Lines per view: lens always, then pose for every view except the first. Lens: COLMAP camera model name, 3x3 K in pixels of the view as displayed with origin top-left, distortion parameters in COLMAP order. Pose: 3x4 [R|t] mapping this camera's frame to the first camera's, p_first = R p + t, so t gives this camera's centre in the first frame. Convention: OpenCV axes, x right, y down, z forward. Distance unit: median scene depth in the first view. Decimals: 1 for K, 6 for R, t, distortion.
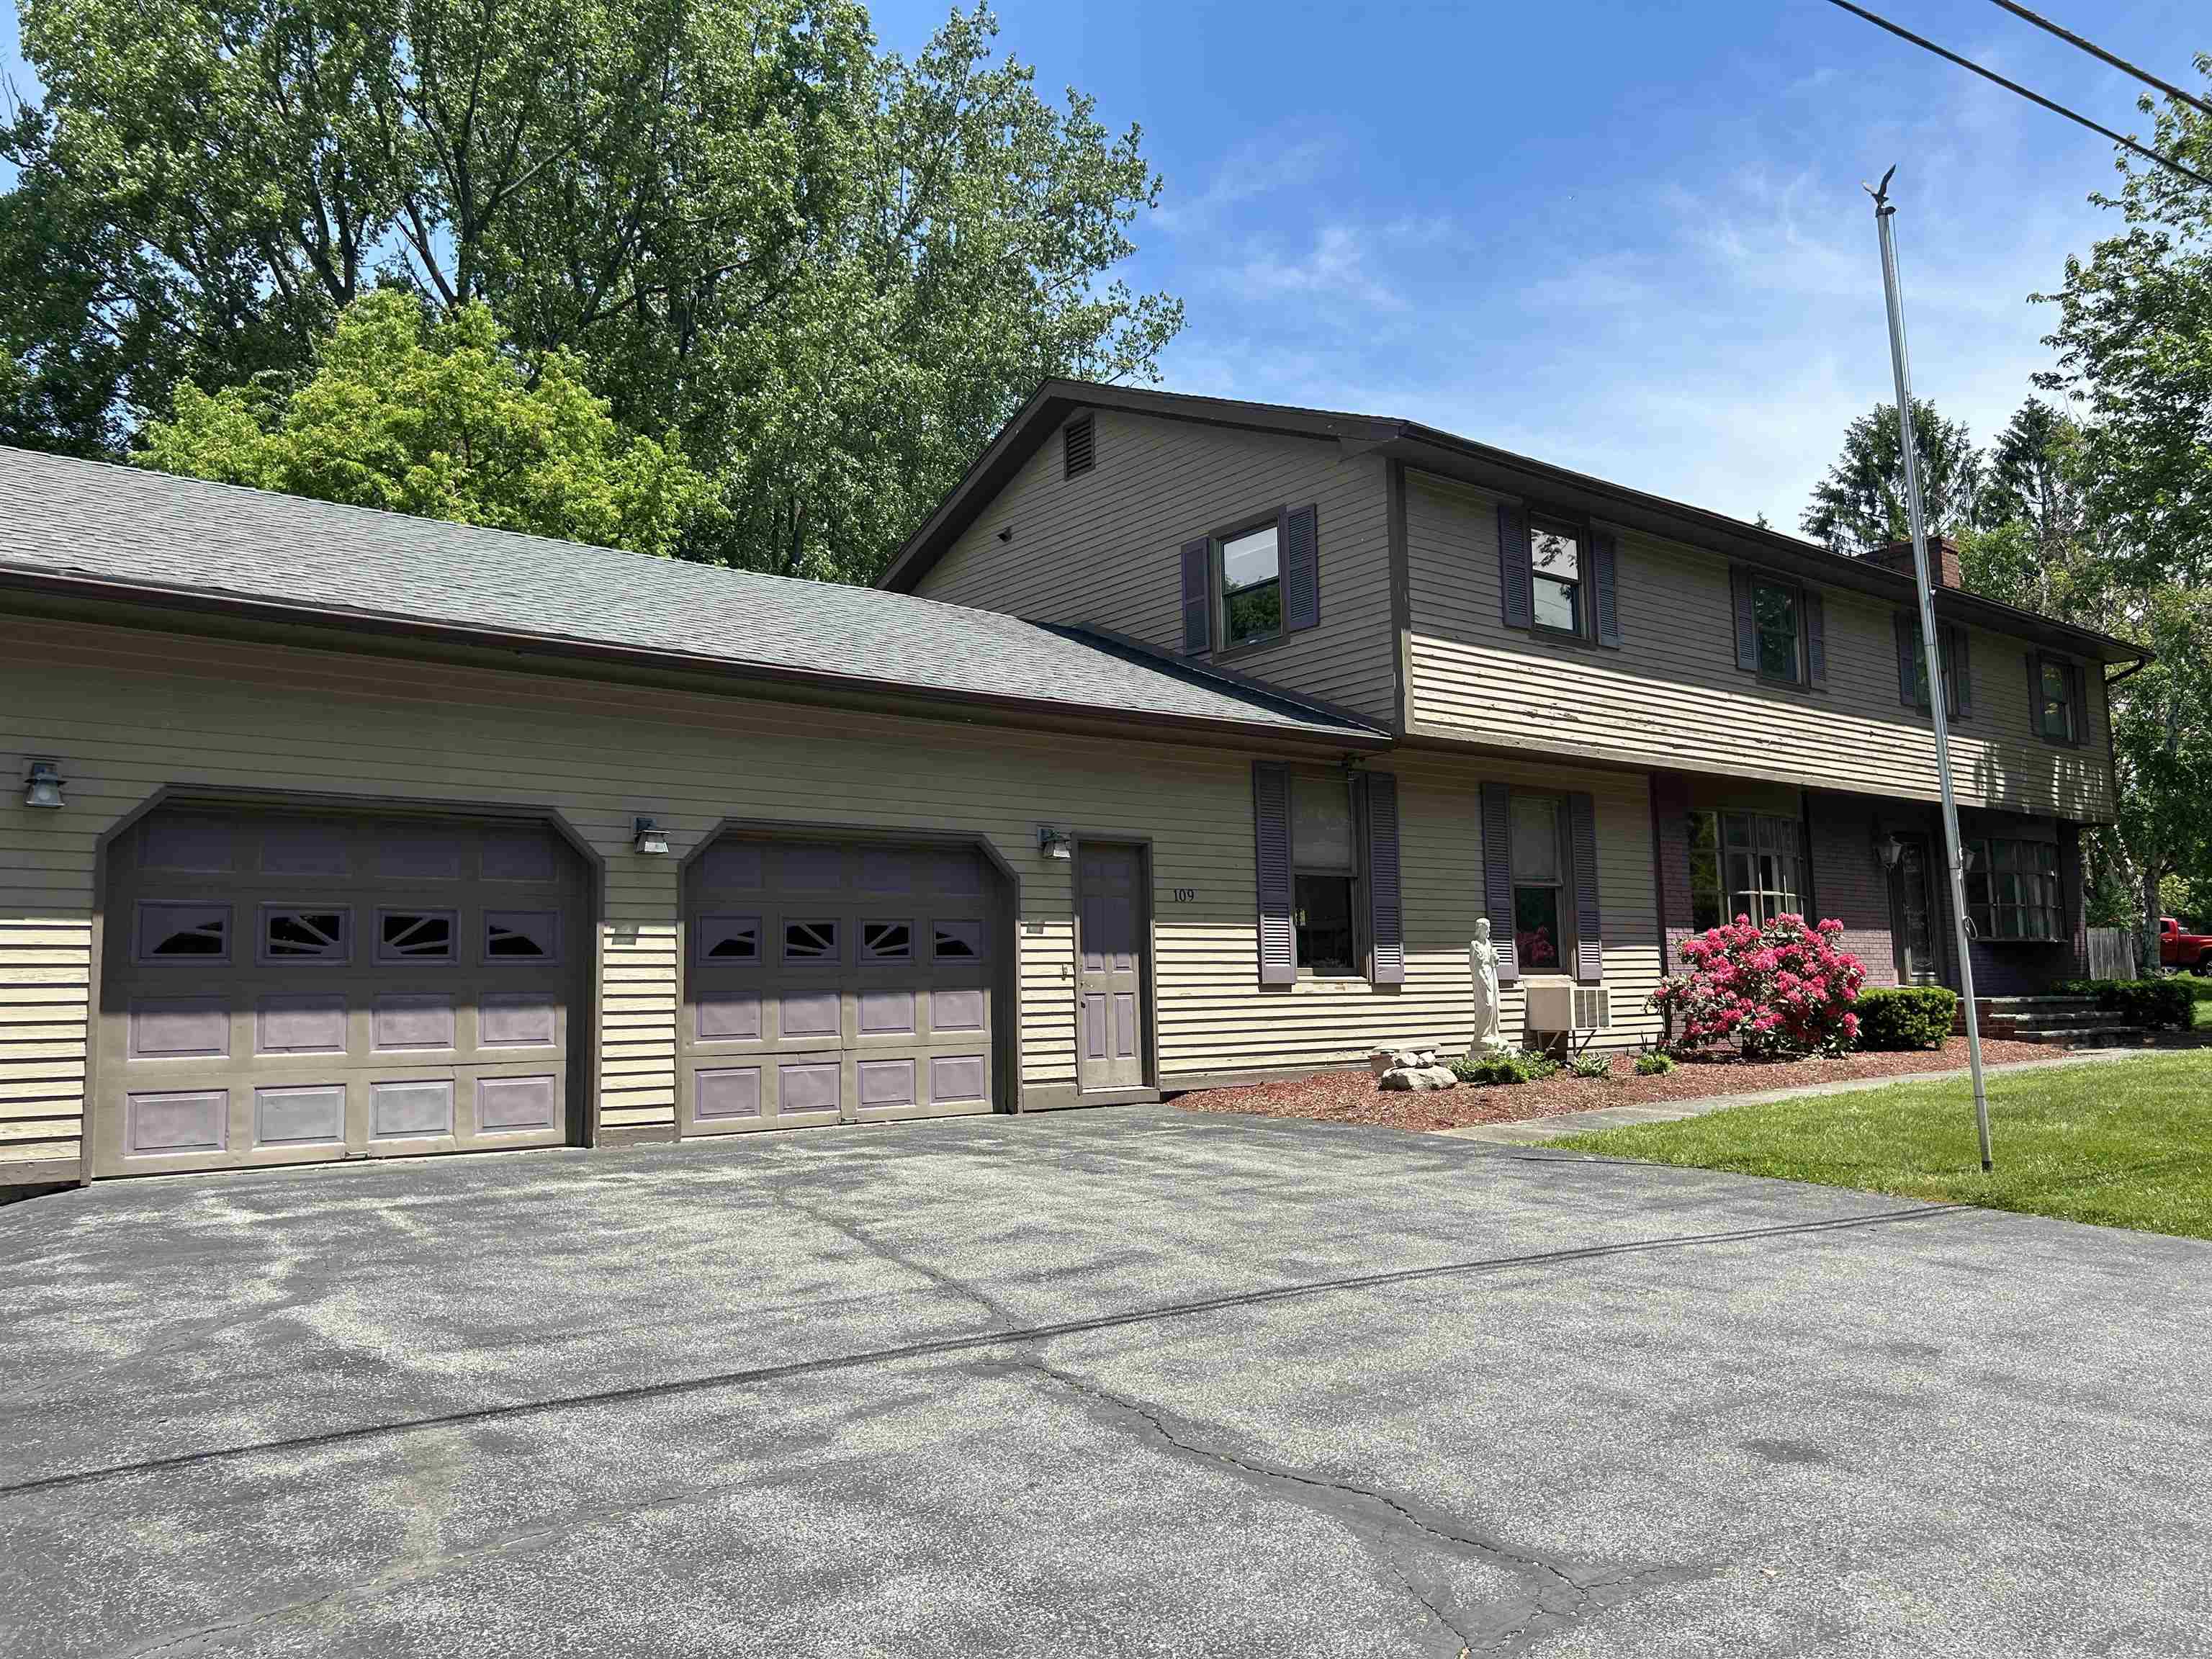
lens RADIAL K [[1684.1, 0, 1090.9], [0, 1684.1, 840.9], [0, 0, 1]] dist [0.069165, -0.066098]
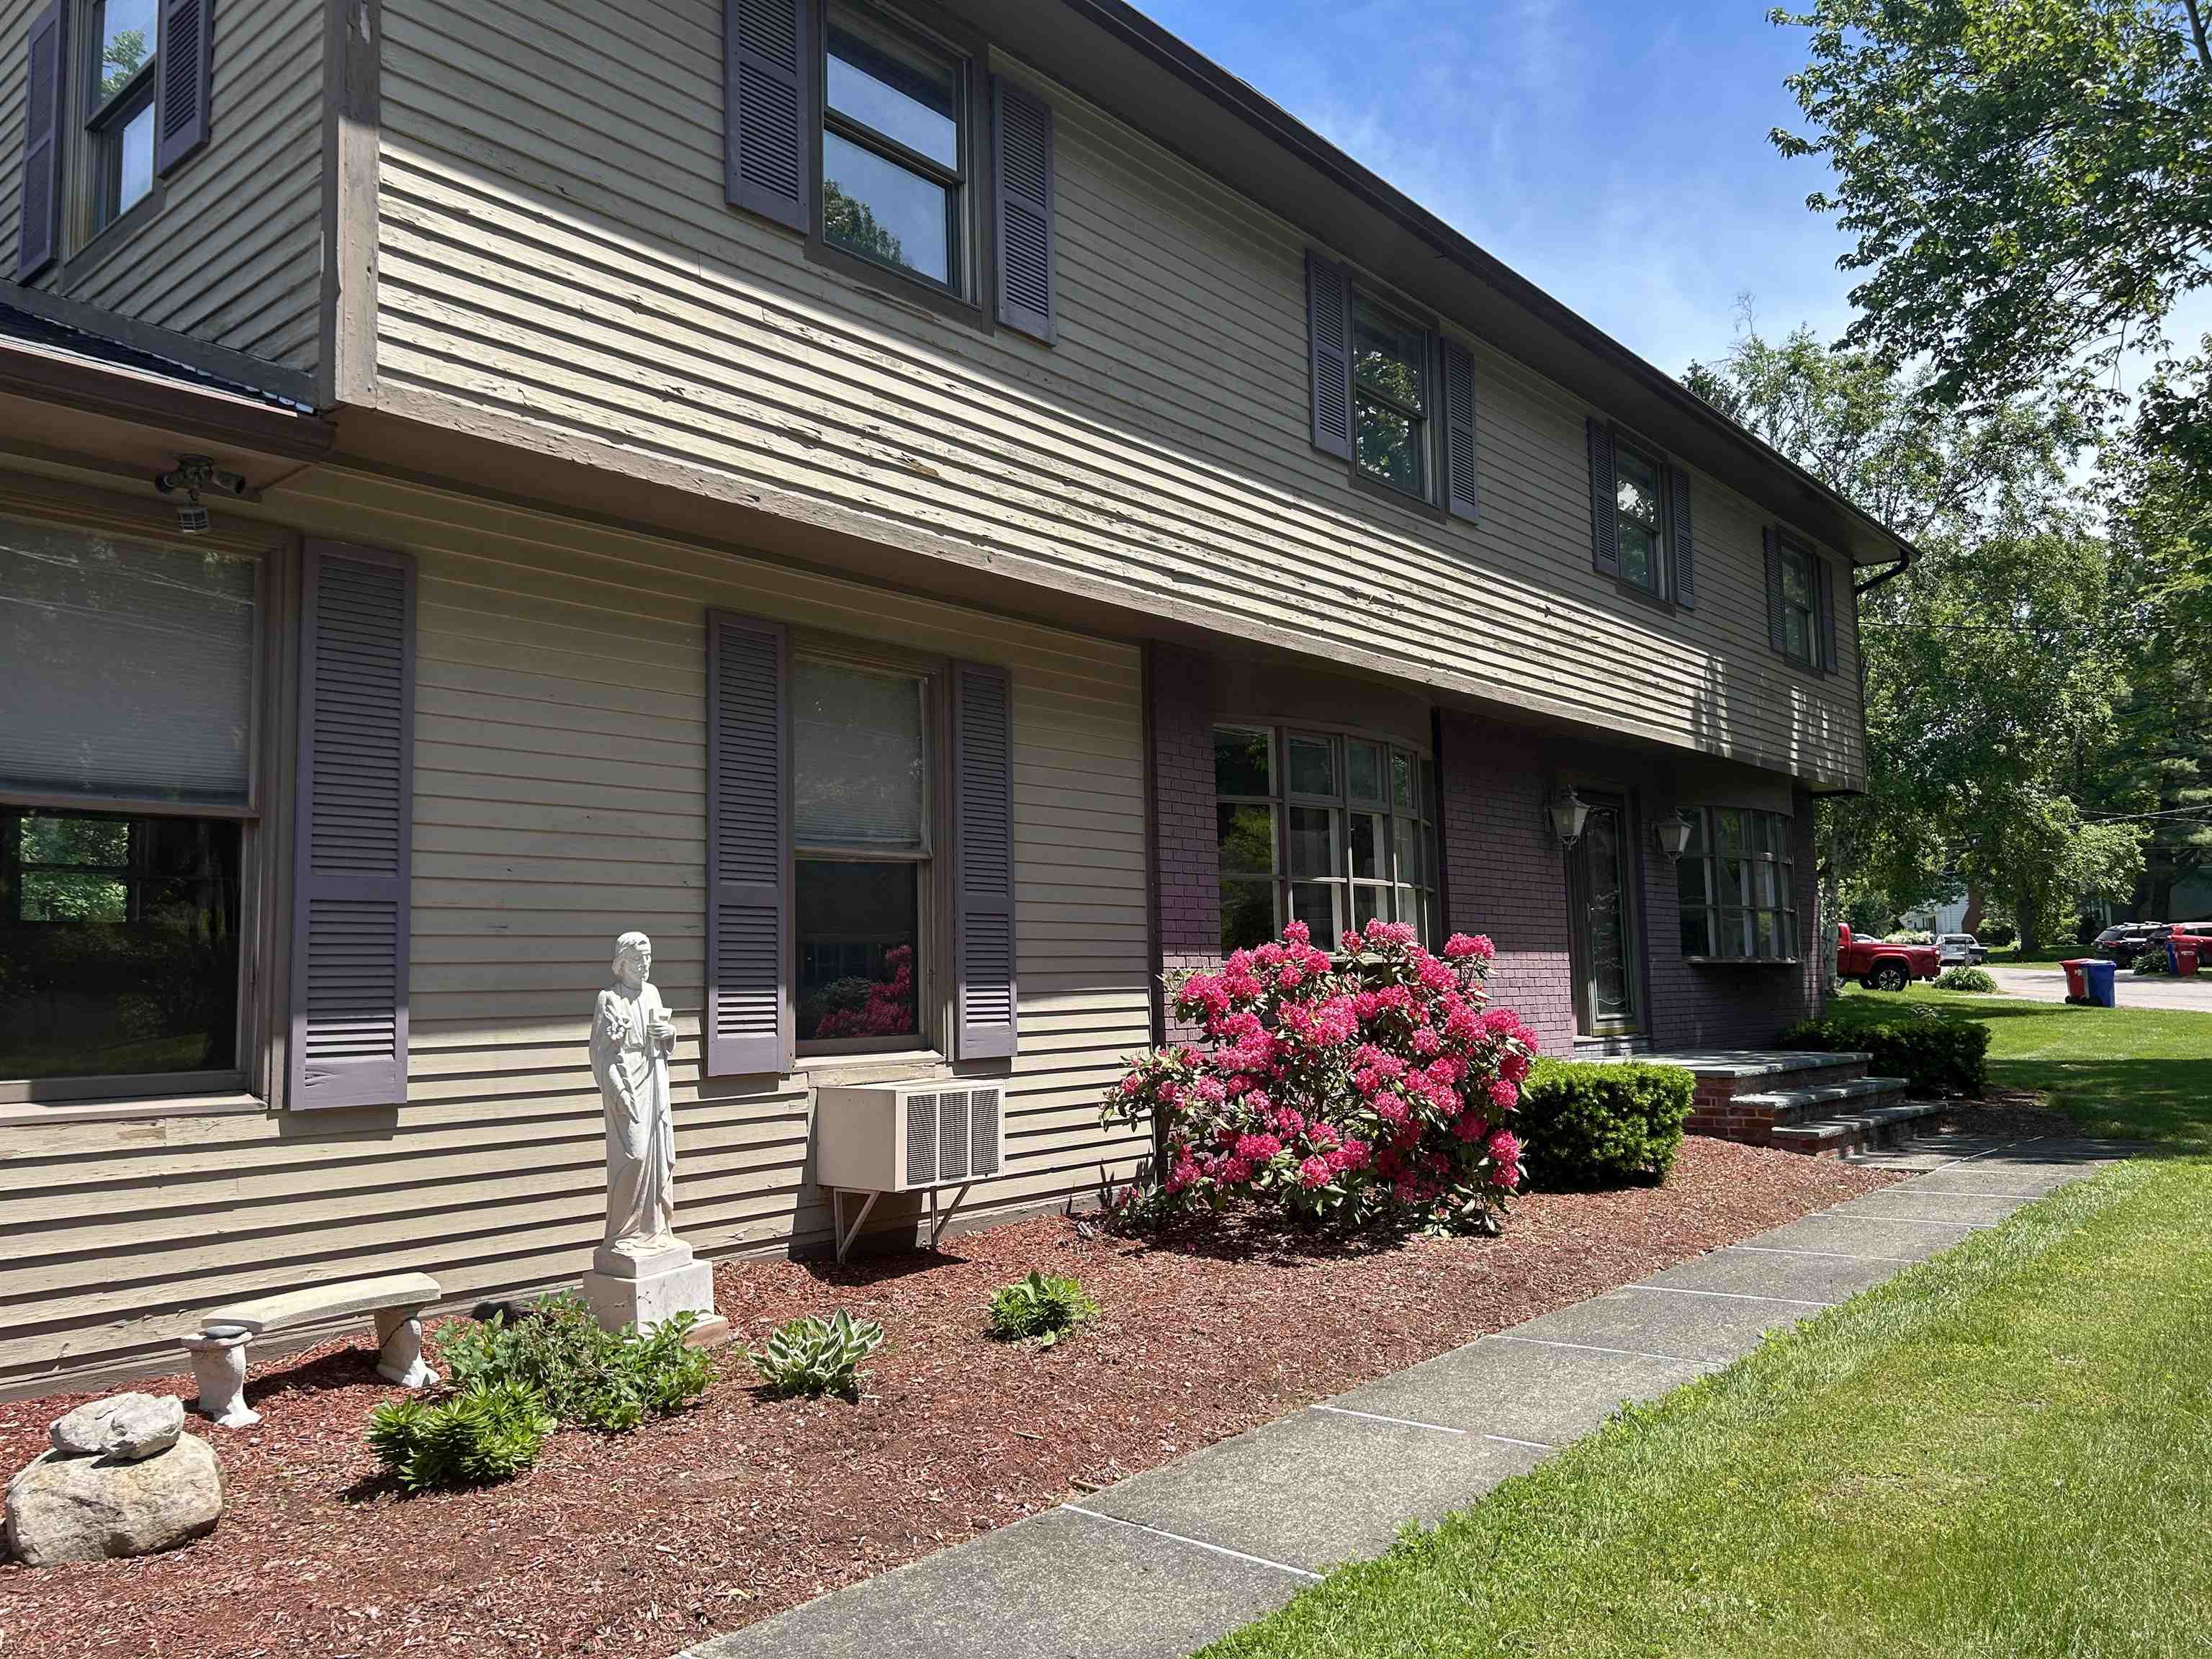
lens RADIAL K [[1656.3, 0, 1052.5], [0, 1656.3, 857.1], [0, 0, 1]] dist [0.142150, -0.187189]
pose [[0.987441, 0.013079, 0.157446, 0.244905], [-0.015052, 0.999822, 0.011346, 0.020968], [-0.157270, -0.013574, 0.987462, 0.555436]]
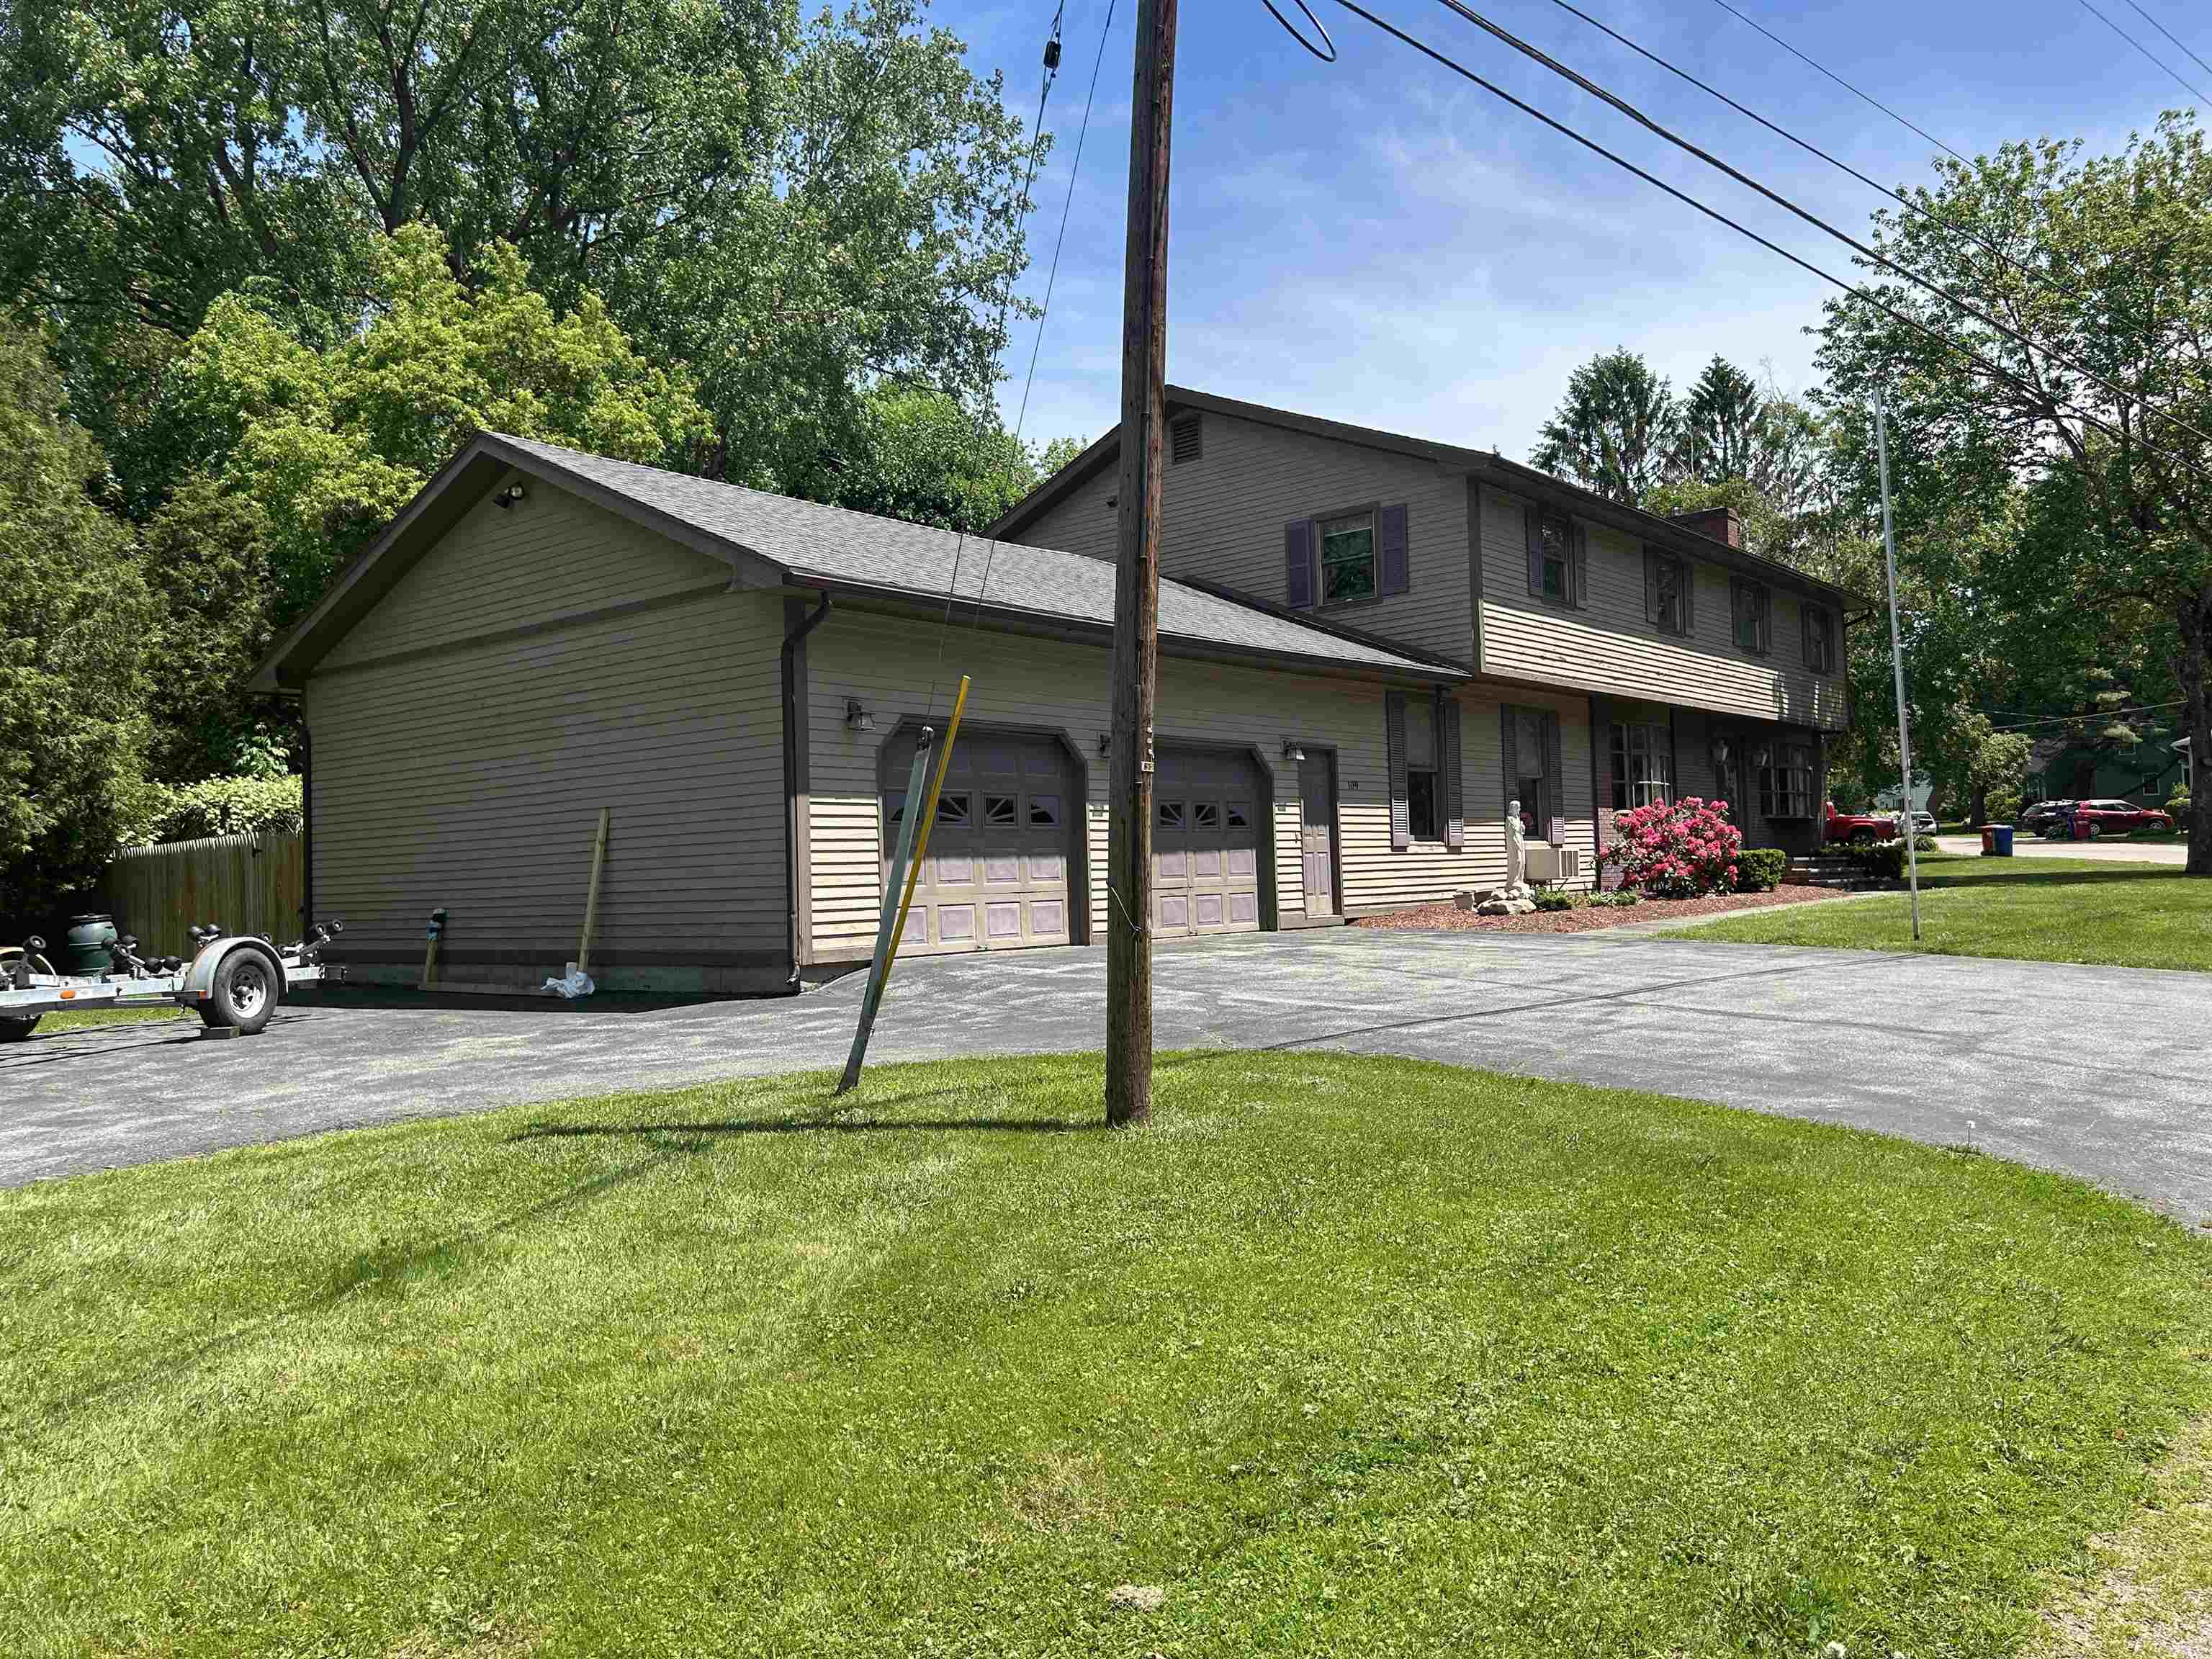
lens RADIAL K [[1684.1, 0, 1090.9], [0, 1684.1, 840.9], [0, 0, 1]] dist [0.069165, -0.066098]
pose [[0.982017, -0.004515, 0.188737, -0.362451], [-0.008204, 0.997749, 0.066550, -0.011937], [-0.188613, -0.066901, 0.979770, -0.315663]]
